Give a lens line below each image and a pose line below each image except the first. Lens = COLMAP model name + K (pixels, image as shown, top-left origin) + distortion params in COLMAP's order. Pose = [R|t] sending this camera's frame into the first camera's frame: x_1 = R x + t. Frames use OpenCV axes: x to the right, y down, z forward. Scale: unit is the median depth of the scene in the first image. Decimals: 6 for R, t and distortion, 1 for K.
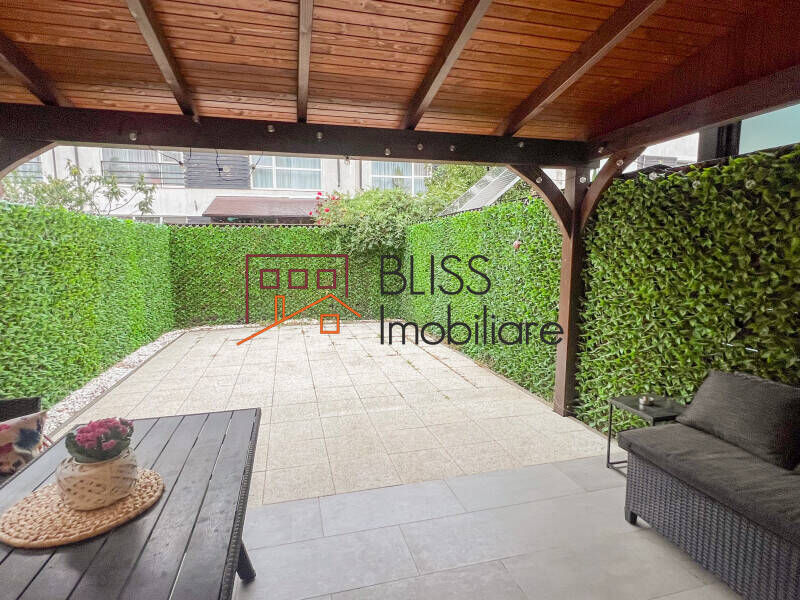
lens RADIAL K [[422.0, 0, 399.2], [0, 422.0, 299.4], [0, 0, 1]] dist [0.000043, -0.000004]
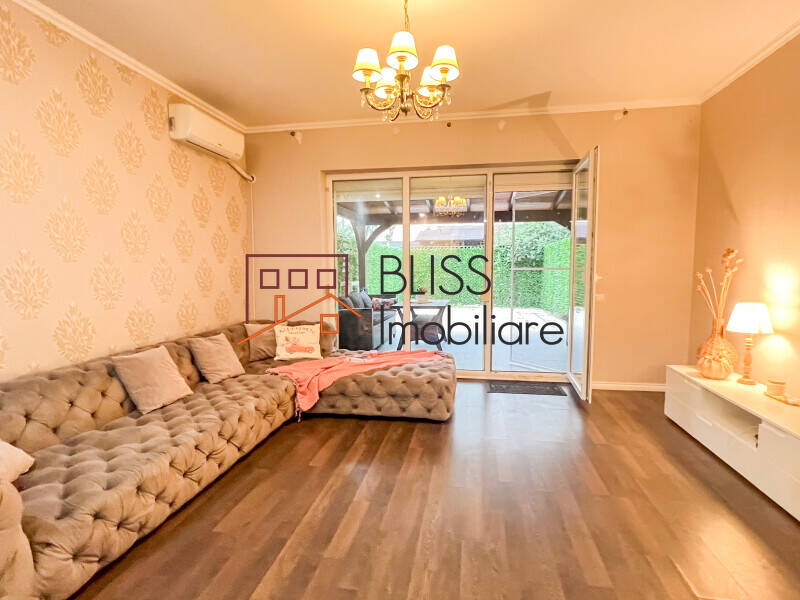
lens RADIAL K [[422.0, 0, 400.6], [0, 422.0, 300.7], [0, 0, 1]] dist [0.000043, -0.000004]
pose [[0.907374, 0.030353, -0.419227, 0.189220], [-0.047441, 0.998412, -0.030392, 0.094018], [0.417639, 0.047466, 0.907373, -0.578253]]
